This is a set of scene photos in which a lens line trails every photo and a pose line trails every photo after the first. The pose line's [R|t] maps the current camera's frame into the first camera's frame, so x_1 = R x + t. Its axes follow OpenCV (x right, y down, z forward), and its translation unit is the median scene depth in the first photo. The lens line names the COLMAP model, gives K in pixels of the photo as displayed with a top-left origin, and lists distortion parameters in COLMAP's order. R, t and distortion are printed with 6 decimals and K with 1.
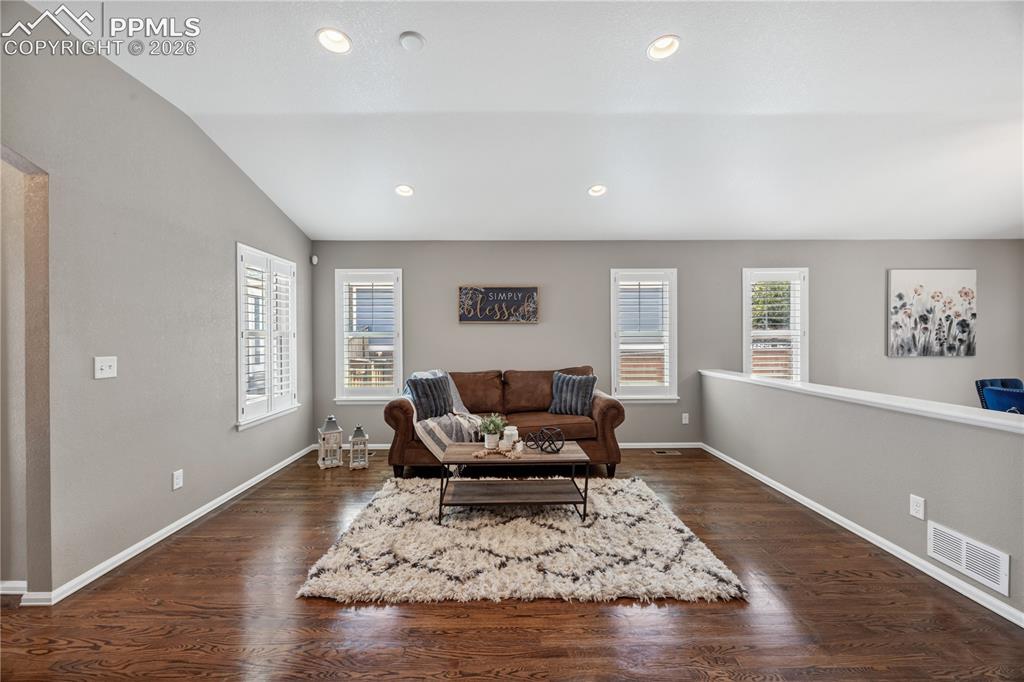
lens RADIAL K [[354.1, 0, 514.6], [0, 354.1, 339.0], [0, 0, 1]] dist [-0.001455, -0.000092]
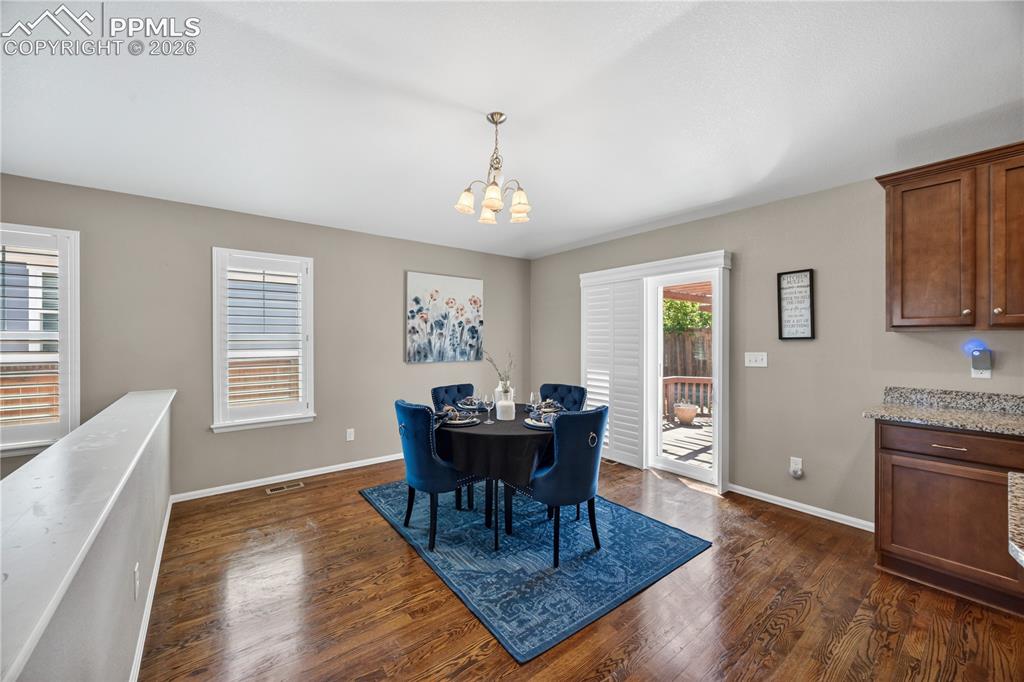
lens RADIAL K [[393.8, 0, 503.4], [0, 393.8, 343.0], [0, 0, 1]] dist [-0.002030, 0.000209]
pose [[0.797454, 0.000907, 0.603380, 0.629414], [-0.000447, 0.999999, -0.000913, -0.003309], [-0.603380, 0.000459, 0.797454, 0.000375]]
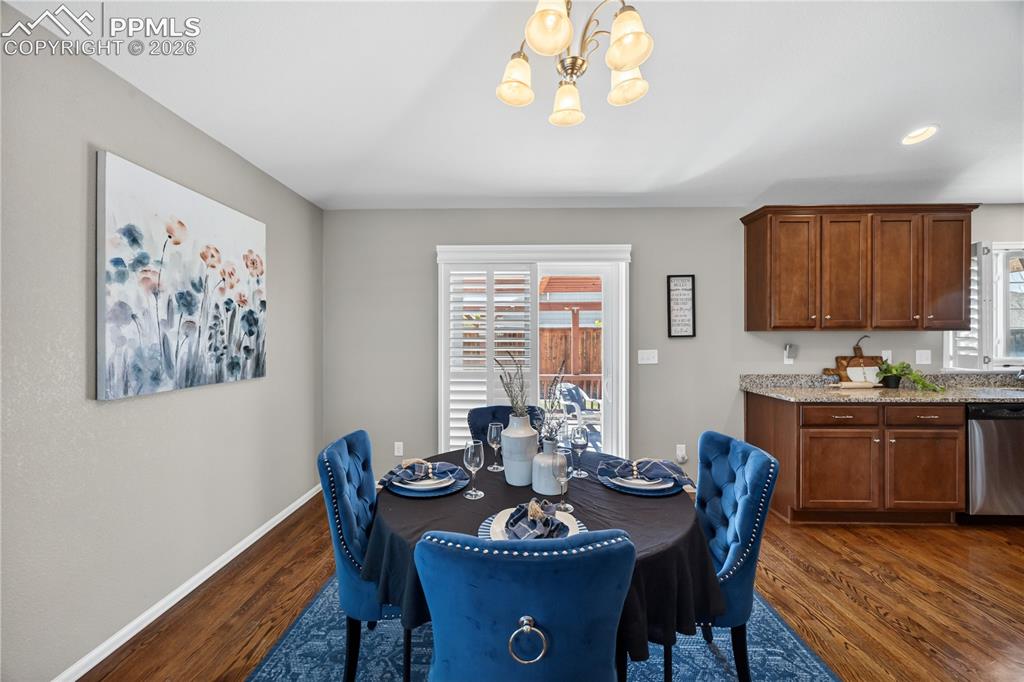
lens RADIAL K [[393.8, 0, 510.7], [0, 393.8, 339.7], [0, 0, 1]] dist [-0.002030, 0.000209]
pose [[0.031461, 0.002774, 0.999501, 0.689838], [0.007891, 0.999964, -0.003024, -0.006142], [-0.999474, 0.007982, 0.031438, 0.589029]]
